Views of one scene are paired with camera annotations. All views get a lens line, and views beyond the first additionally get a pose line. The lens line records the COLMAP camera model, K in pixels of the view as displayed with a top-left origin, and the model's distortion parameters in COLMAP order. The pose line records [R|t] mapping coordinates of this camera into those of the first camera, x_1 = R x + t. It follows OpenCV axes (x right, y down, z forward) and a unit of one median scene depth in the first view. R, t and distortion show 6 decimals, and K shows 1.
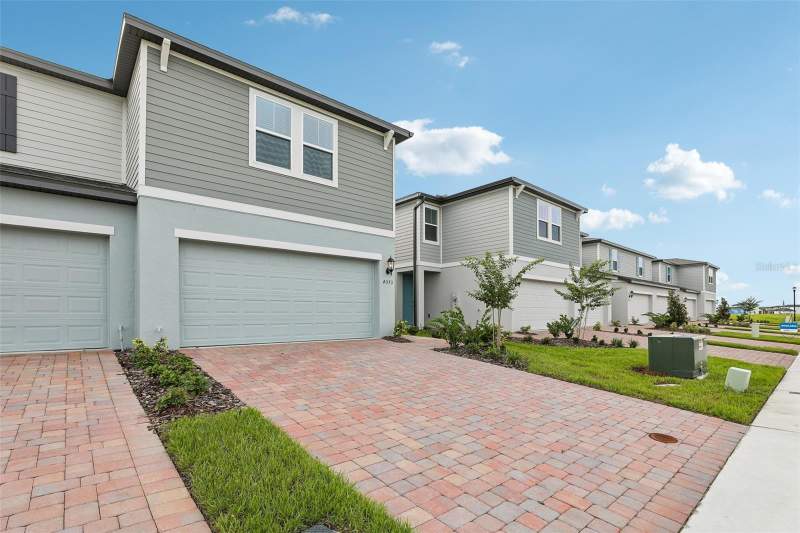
lens RADIAL K [[379.0, 0, 402.6], [0, 379.0, 320.9], [0, 0, 1]] dist [-0.002616, -0.000485]
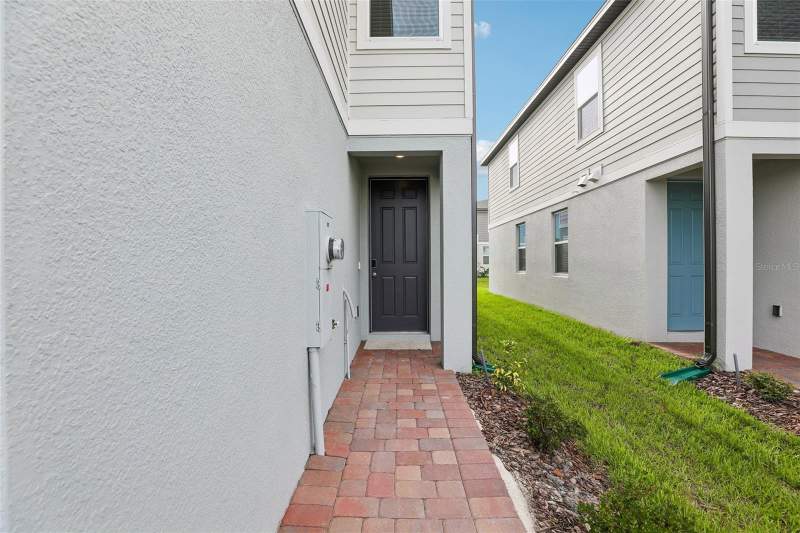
lens RADIAL K [[375.5, 0, 400.0], [0, 375.5, 266.5], [0, 0, 1]] dist [-0.001410, -0.000238]
pose [[0.764168, -0.002329, -0.645013, 0.065682], [-0.007043, 0.999904, -0.011955, -0.085661], [0.644979, 0.013678, 0.764078, 1.138001]]
